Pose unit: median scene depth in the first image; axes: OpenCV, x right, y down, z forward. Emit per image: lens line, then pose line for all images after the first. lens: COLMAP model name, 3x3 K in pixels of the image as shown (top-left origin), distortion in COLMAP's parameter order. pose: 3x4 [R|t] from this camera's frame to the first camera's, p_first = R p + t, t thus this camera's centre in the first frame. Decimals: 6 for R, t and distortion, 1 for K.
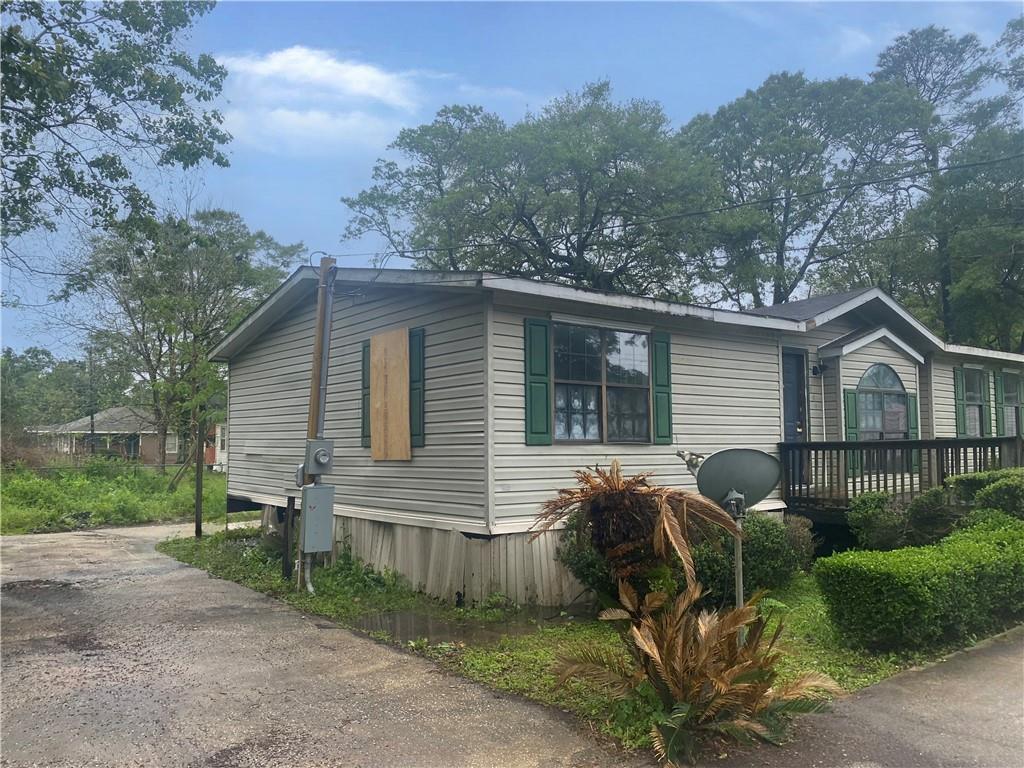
lens RADIAL K [[794.9, 0, 511.5], [0, 794.9, 331.2], [0, 0, 1]] dist [0.006784, 0.001550]
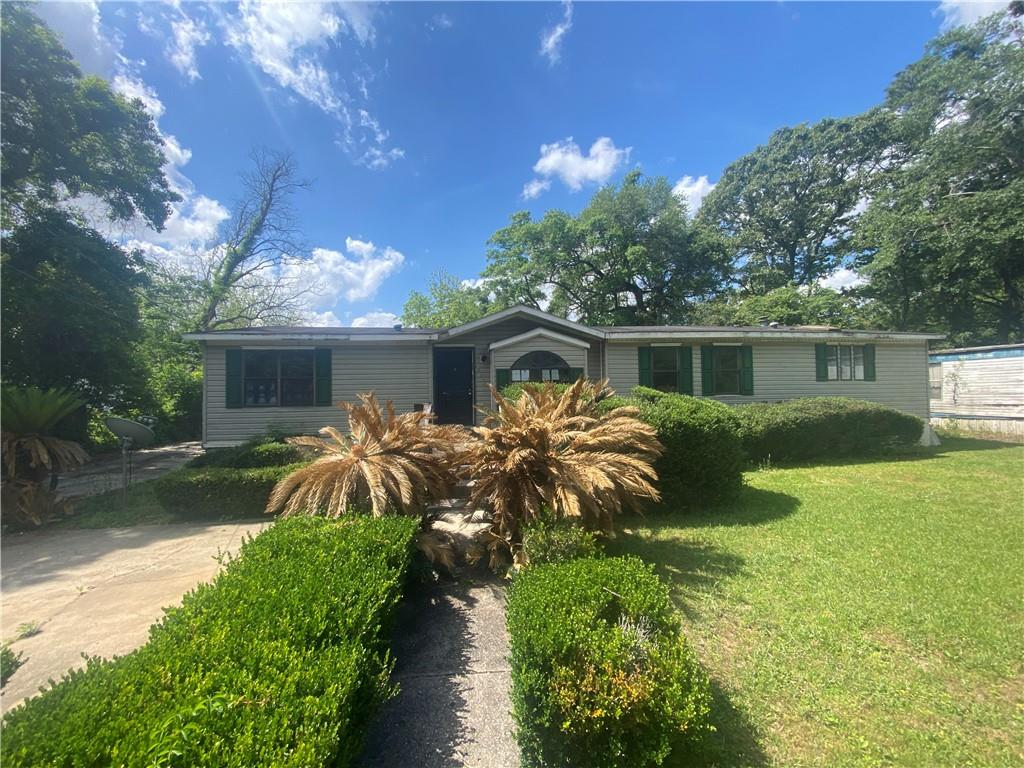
lens RADIAL K [[413.6, 0, 509.7], [0, 413.6, 379.8], [0, 0, 1]] dist [0.022763, -0.024418]
pose [[0.879514, -0.024345, -0.475250, 0.864943], [0.081900, 0.991533, 0.100775, 0.009476], [0.468772, -0.127556, 0.874061, 0.253692]]
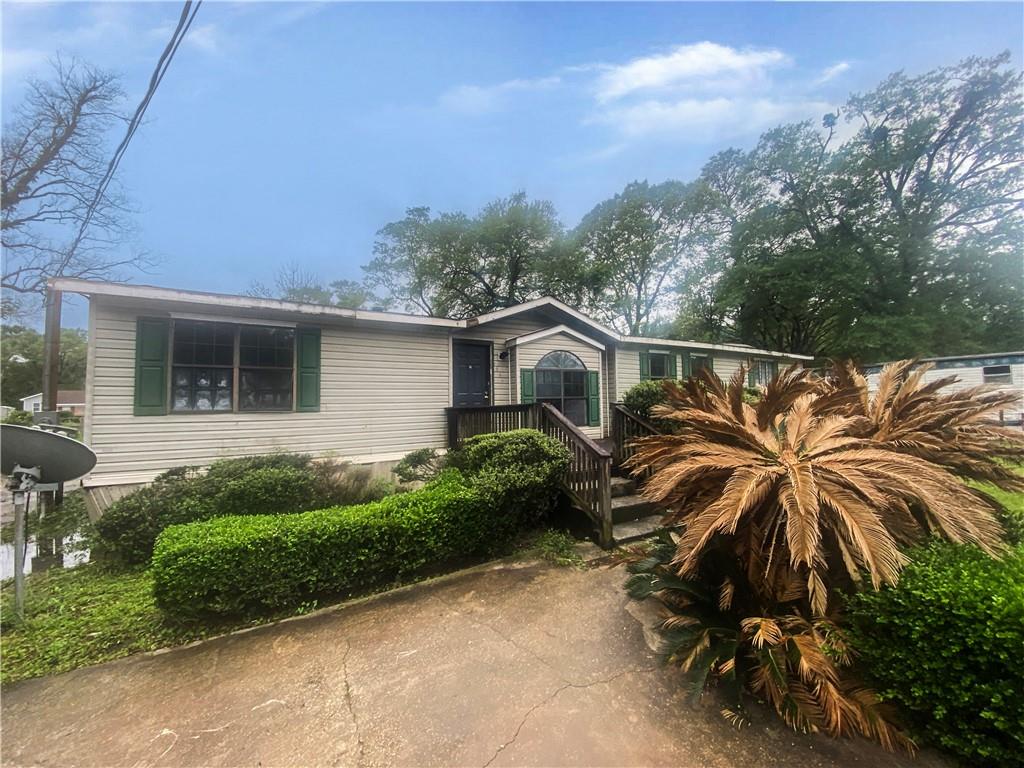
lens RADIAL K [[413.6, 0, 509.7], [0, 413.6, 379.8], [0, 0, 1]] dist [0.022763, -0.024418]
pose [[0.996789, -0.017767, -0.078076, 0.460562], [0.024338, 0.996165, 0.084046, 0.030792], [0.076283, -0.085677, 0.993398, 0.267502]]
